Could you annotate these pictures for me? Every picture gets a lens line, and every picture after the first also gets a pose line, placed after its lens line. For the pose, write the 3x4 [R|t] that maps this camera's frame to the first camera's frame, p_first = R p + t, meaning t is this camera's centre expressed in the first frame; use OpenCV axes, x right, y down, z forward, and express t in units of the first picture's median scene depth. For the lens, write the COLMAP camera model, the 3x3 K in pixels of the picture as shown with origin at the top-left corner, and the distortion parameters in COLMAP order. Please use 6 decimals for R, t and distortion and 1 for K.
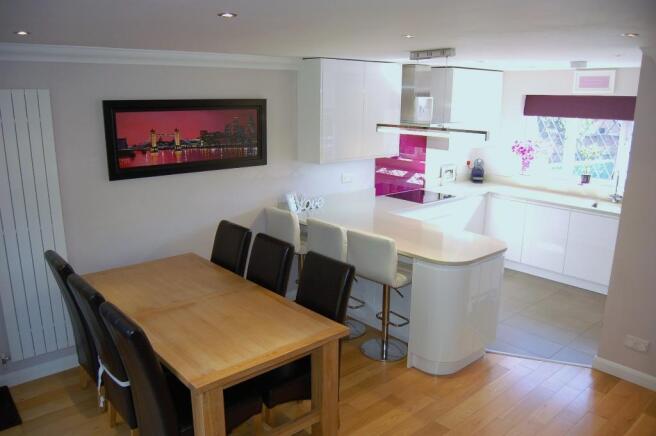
lens RADIAL K [[514.6, 0, 328.0], [0, 514.6, 218.0], [0, 0, 1]] dist [-0.036631, 0.000330]
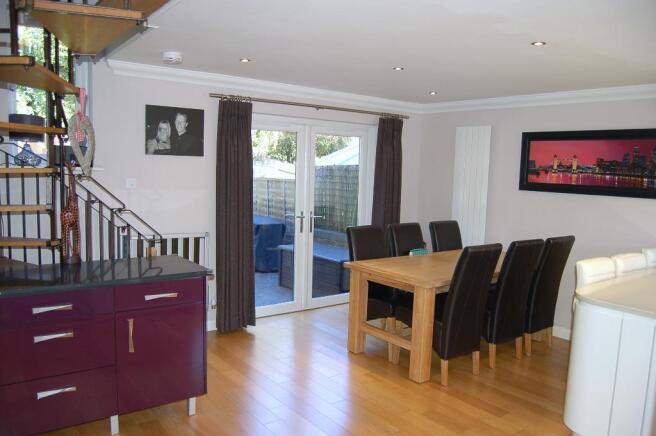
lens RADIAL K [[514.6, 0, 328.0], [0, 514.6, 218.0], [0, 0, 1]] dist [-0.036631, 0.000330]
pose [[-0.071173, 0.094667, -0.992962, 0.946488], [-0.267880, 0.957101, 0.110449, -0.013432], [0.960820, 0.273855, -0.042761, 0.553970]]
